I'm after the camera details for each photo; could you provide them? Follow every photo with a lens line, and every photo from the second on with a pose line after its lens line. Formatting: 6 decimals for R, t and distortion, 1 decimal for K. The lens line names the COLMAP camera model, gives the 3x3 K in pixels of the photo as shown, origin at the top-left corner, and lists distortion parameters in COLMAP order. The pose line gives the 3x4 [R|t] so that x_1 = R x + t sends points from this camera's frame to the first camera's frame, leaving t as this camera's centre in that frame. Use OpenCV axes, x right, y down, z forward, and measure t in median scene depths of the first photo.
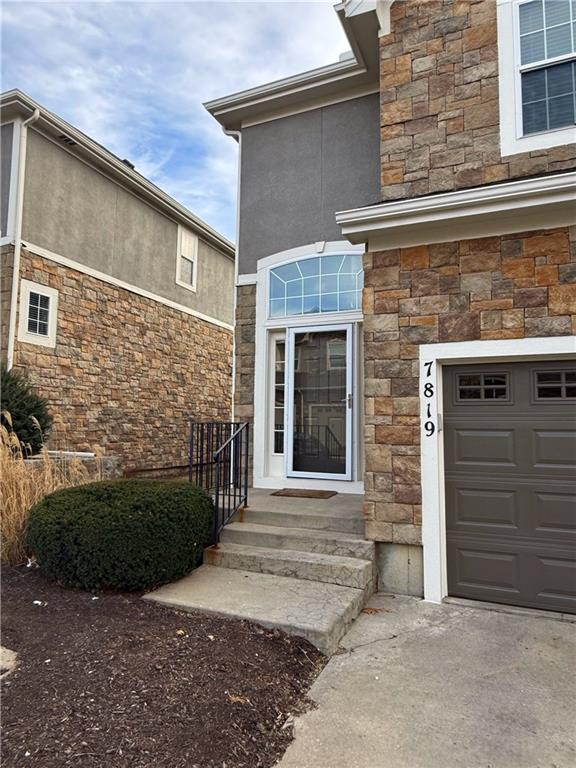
lens RADIAL K [[503.6, 0, 282.4], [0, 503.6, 383.6], [0, 0, 1]] dist [-0.002423, 0.007644]
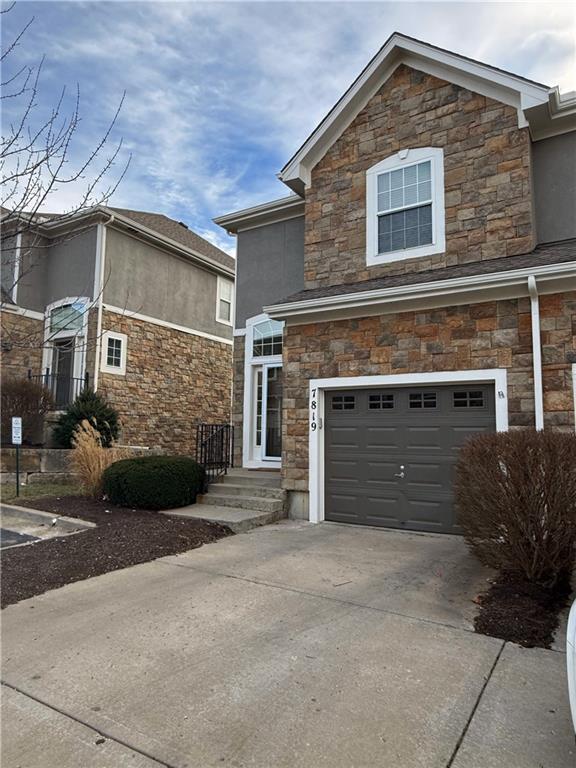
lens RADIAL K [[503.6, 0, 283.8], [0, 503.6, 385.8], [0, 0, 1]] dist [-0.002423, 0.007644]
pose [[0.989780, -0.011636, -0.142127, 0.384350], [0.009298, 0.999810, -0.017109, -0.022502], [0.142299, 0.015613, 0.989701, -0.685972]]
